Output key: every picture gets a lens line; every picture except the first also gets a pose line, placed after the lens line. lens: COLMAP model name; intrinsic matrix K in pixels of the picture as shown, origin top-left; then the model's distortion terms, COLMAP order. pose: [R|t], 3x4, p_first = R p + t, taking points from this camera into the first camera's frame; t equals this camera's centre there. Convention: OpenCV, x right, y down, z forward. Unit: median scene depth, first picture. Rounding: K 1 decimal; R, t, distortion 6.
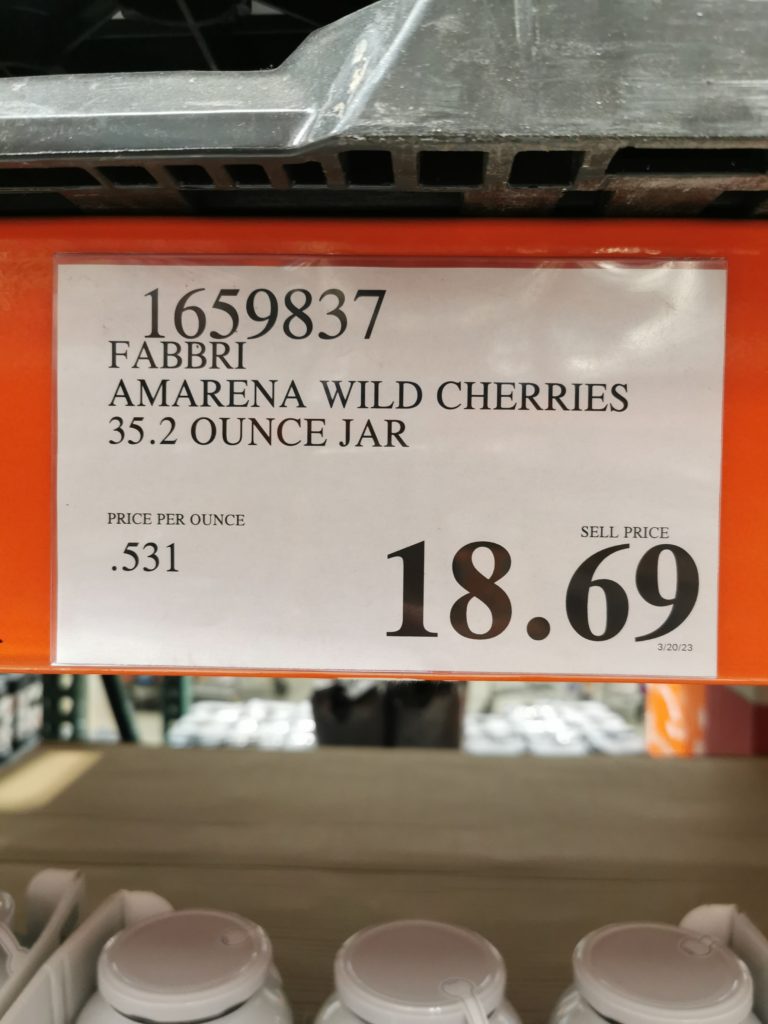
lens RADIAL K [[817.0, 0, 384.0], [0, 817.0, 512.0], [0, 0, 1]] dist [0.001353, -0.002219]
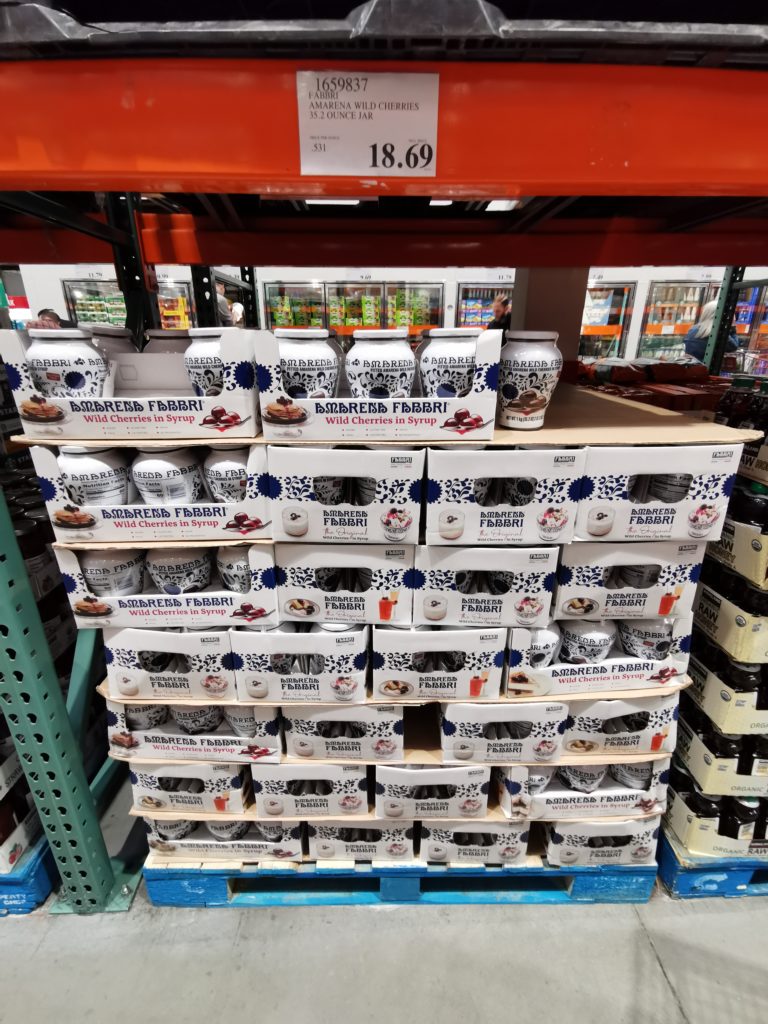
lens RADIAL K [[474.8, 0, 384.0], [0, 474.8, 512.0], [0, 0, 1]] dist [0.000266, -0.000299]
pose [[0.998813, -0.025350, 0.041584, -0.079886], [0.010313, 0.944585, 0.328104, 1.184656], [-0.047597, -0.327285, 0.943726, -2.389841]]
